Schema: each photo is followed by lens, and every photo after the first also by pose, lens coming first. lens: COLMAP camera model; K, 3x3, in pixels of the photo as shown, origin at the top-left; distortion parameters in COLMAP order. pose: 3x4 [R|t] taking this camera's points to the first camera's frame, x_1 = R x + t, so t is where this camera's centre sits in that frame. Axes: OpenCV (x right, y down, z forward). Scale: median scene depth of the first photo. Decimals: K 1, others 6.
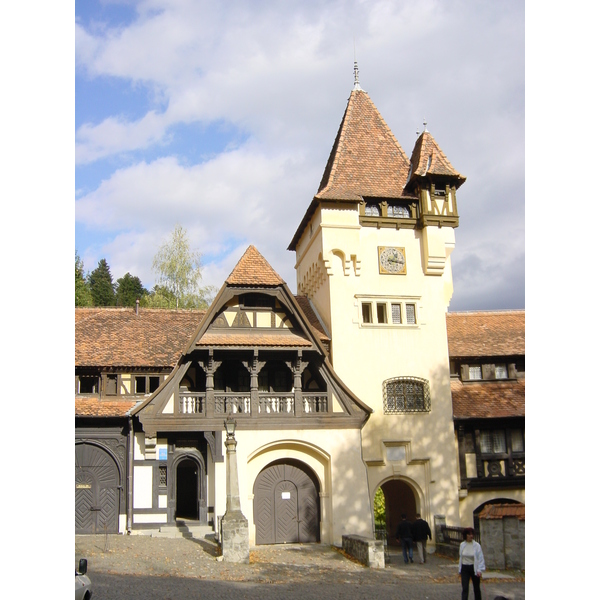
lens RADIAL K [[698.1, 0, 300.0], [0, 698.1, 300.0], [0, 0, 1]] dist [-0.134036, 0.000000]
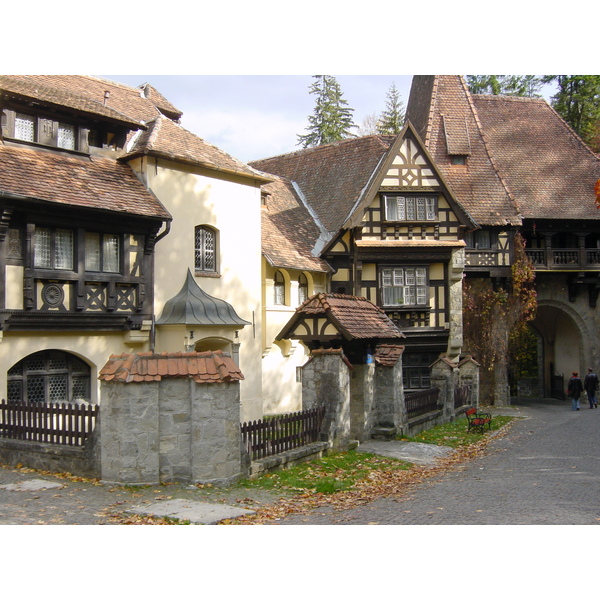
lens RADIAL K [[698.1, 0, 300.2], [0, 698.1, 300.7], [0, 0, 1]] dist [-0.134036, 0.000000]
pose [[0.653235, 0.058165, 0.754917, -0.007516], [-0.197349, 0.975661, 0.095595, 0.155580], [-0.730984, -0.211428, 0.648815, 0.485498]]
